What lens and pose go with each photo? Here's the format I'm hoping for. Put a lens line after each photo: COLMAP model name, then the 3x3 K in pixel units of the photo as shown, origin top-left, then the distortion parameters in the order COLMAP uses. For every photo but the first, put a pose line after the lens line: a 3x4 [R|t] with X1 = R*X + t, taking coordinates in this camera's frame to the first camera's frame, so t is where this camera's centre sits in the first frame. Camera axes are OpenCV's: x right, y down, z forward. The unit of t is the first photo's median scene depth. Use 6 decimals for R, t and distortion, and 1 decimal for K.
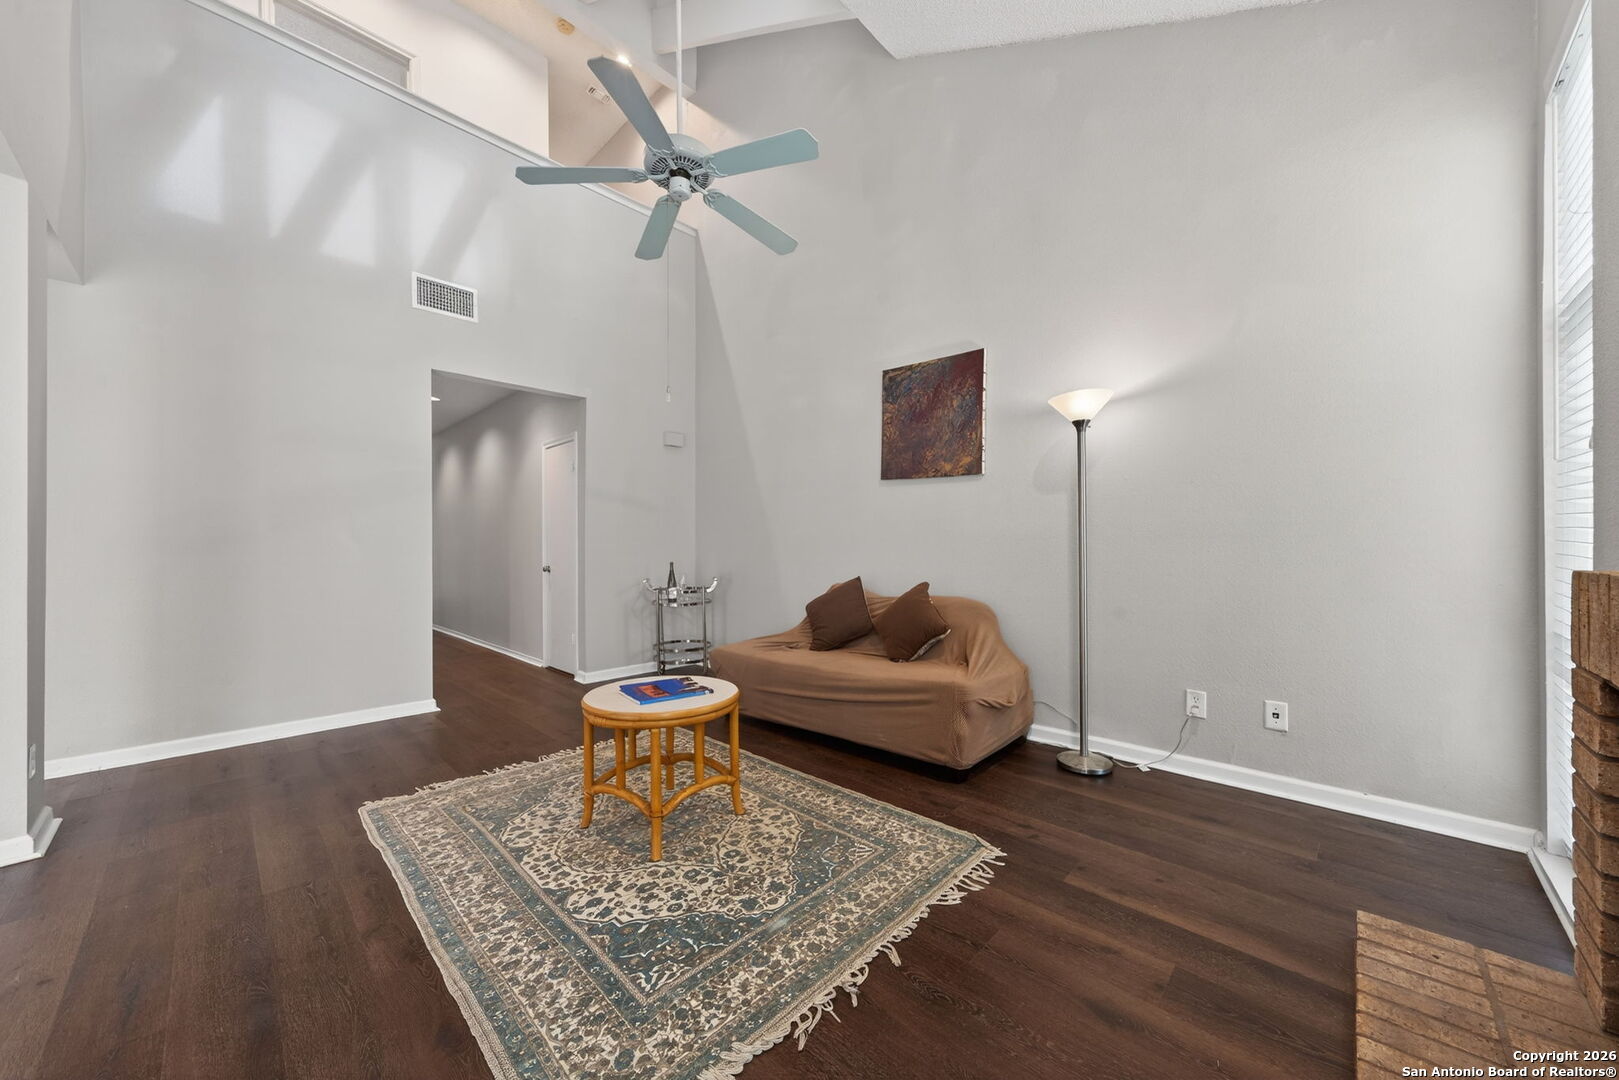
lens RADIAL K [[564.3, 0, 805.2], [0, 564.3, 547.7], [0, 0, 1]] dist [0.006823, 0.000695]
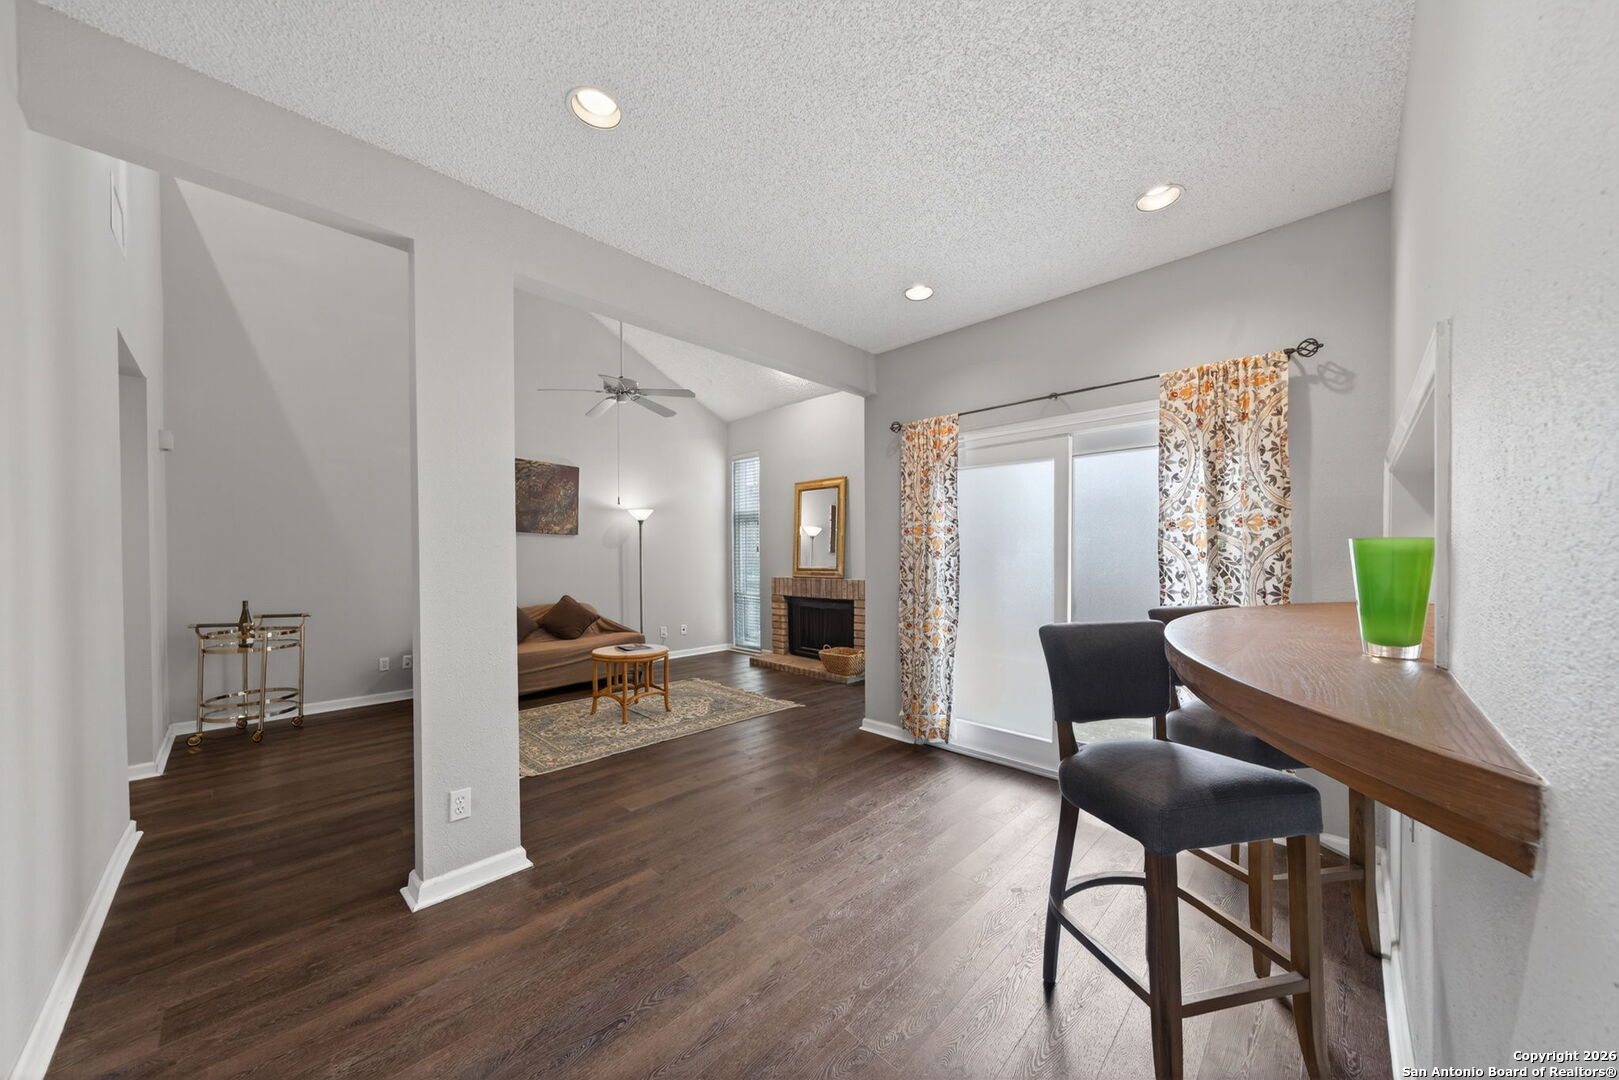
lens RADIAL K [[564.3, 0, 825.2], [0, 564.3, 565.7], [0, 0, 1]] dist [0.006823, 0.000695]
pose [[-0.010435, -0.007952, 0.999914, -2.279558], [0.003148, 0.999963, 0.007986, -0.063189], [-0.999941, 0.003231, -0.010410, 0.315027]]
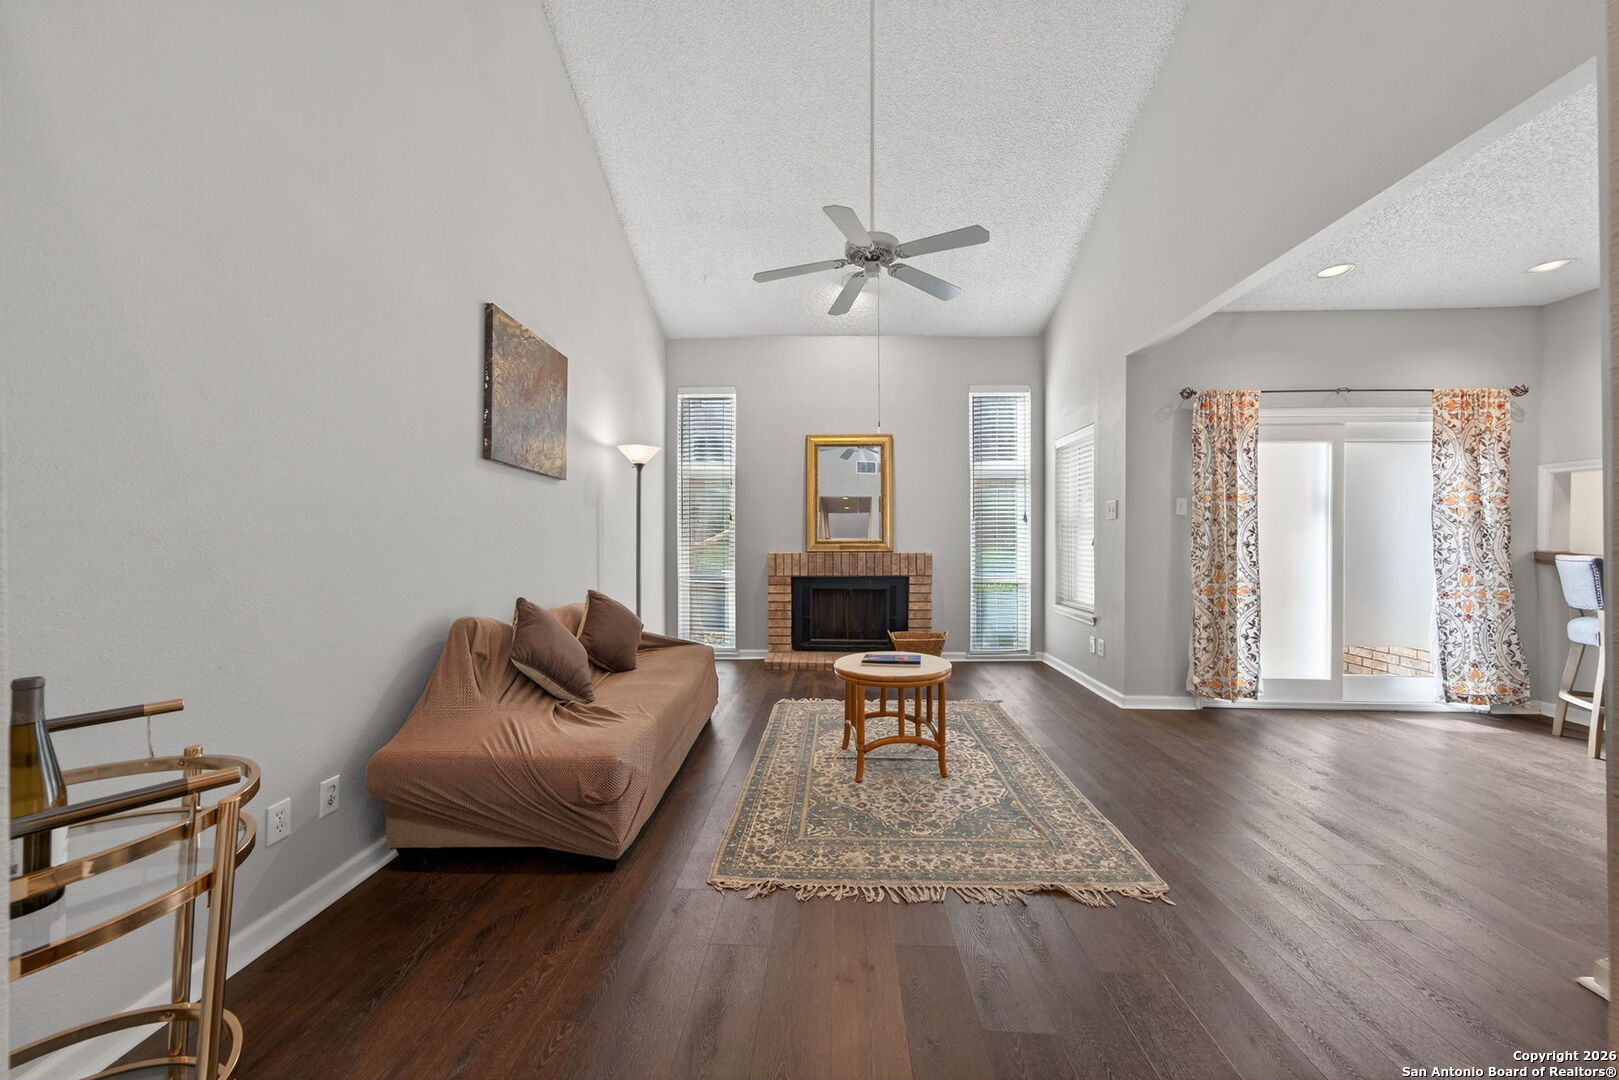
lens RADIAL K [[564.3, 0, 823.2], [0, 564.3, 533.4], [0, 0, 1]] dist [0.006823, 0.000695]
pose [[-0.676403, 0.011865, 0.736436, -1.104963], [0.004347, 0.999917, -0.012117, -0.029676], [-0.736519, -0.004995, -0.676399, 1.992243]]
